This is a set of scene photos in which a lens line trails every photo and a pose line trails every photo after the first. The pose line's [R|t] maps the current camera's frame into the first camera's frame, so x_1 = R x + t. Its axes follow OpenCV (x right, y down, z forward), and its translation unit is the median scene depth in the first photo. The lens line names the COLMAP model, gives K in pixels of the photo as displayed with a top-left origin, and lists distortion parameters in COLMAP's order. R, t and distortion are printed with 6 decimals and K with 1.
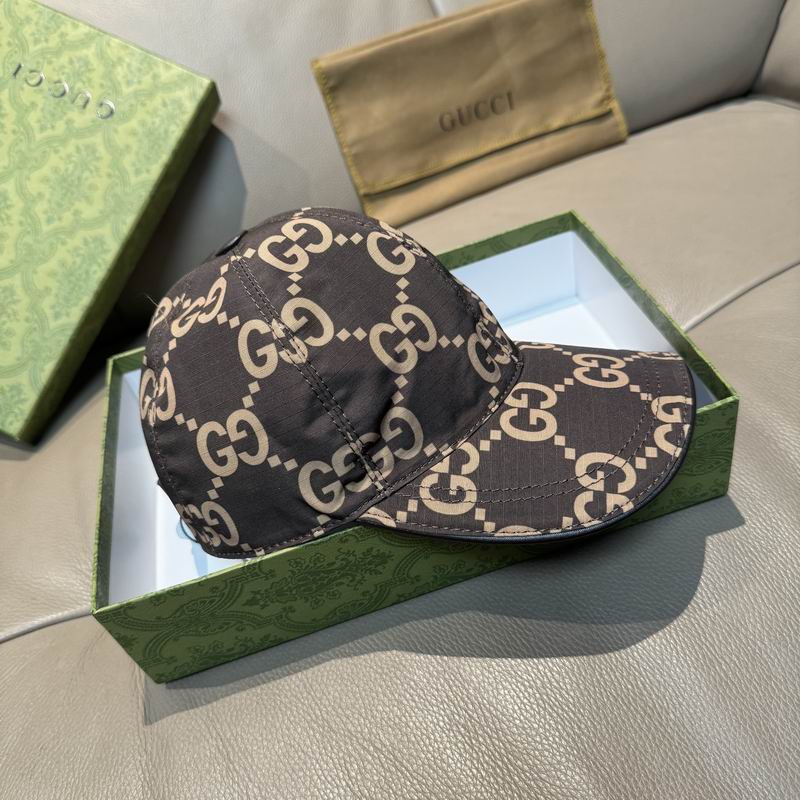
lens RADIAL K [[795.7, 0, 400.0], [0, 795.7, 404.7], [0, 0, 1]] dist [-0.047831, 0.000000]
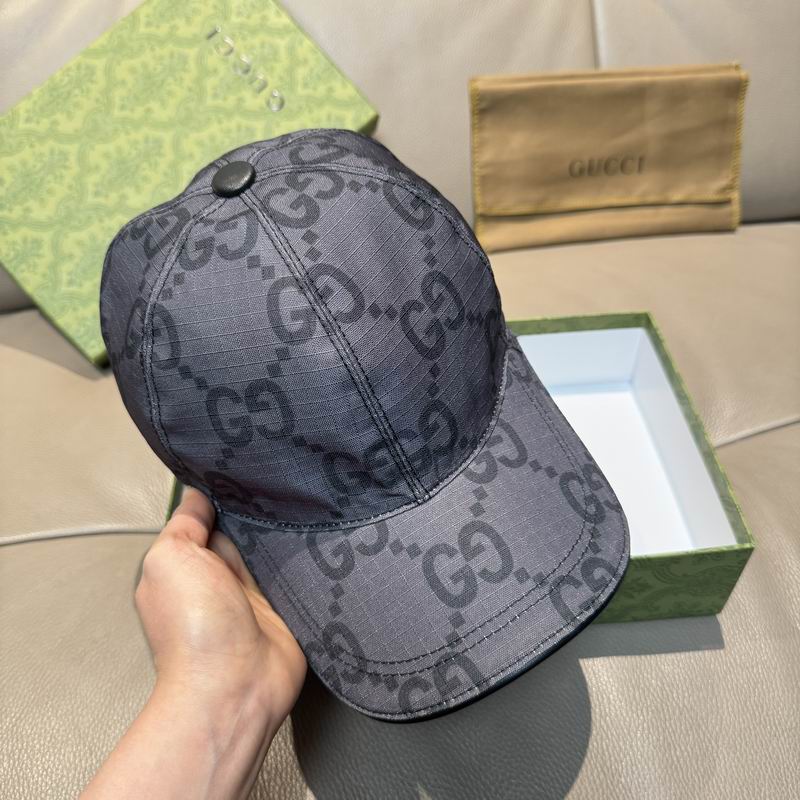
lens RADIAL K [[795.7, 0, 394.8], [0, 795.7, 401.6], [0, 0, 1]] dist [-0.047831, 0.000000]
pose [[0.957170, 0.288306, -0.026565, -0.077779], [-0.286237, 0.956093, 0.062888, -0.083543], [0.043530, -0.052591, 0.997667, -0.107590]]
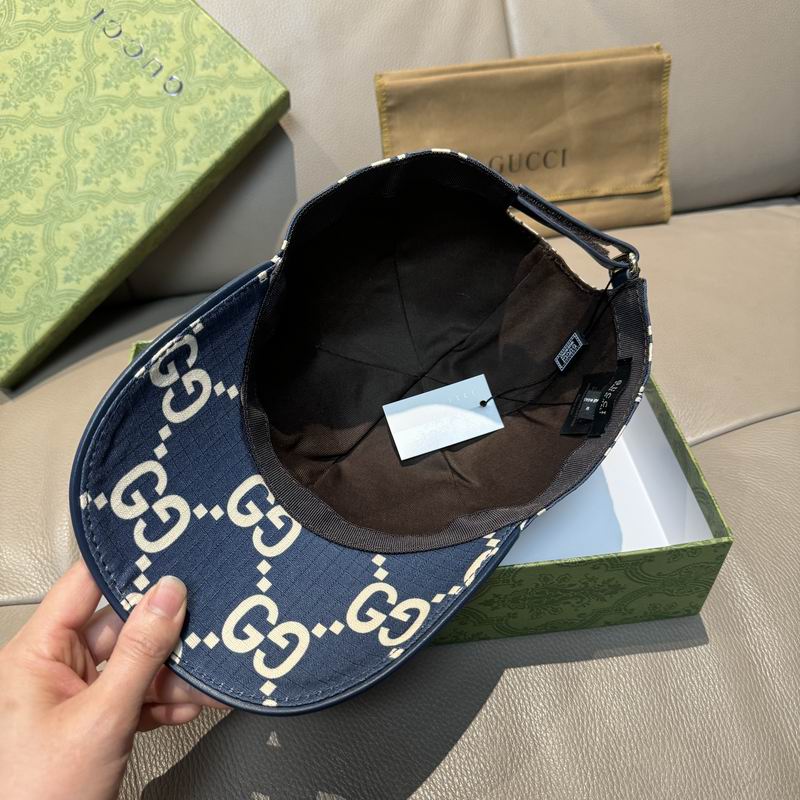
lens RADIAL K [[795.7, 0, 400.6], [0, 795.7, 397.9], [0, 0, 1]] dist [-0.047831, 0.000000]
pose [[0.974161, 0.224774, 0.022047, -0.019054], [-0.225559, 0.973228, 0.044170, -0.131874], [-0.011528, -0.048002, 0.998781, 0.003541]]
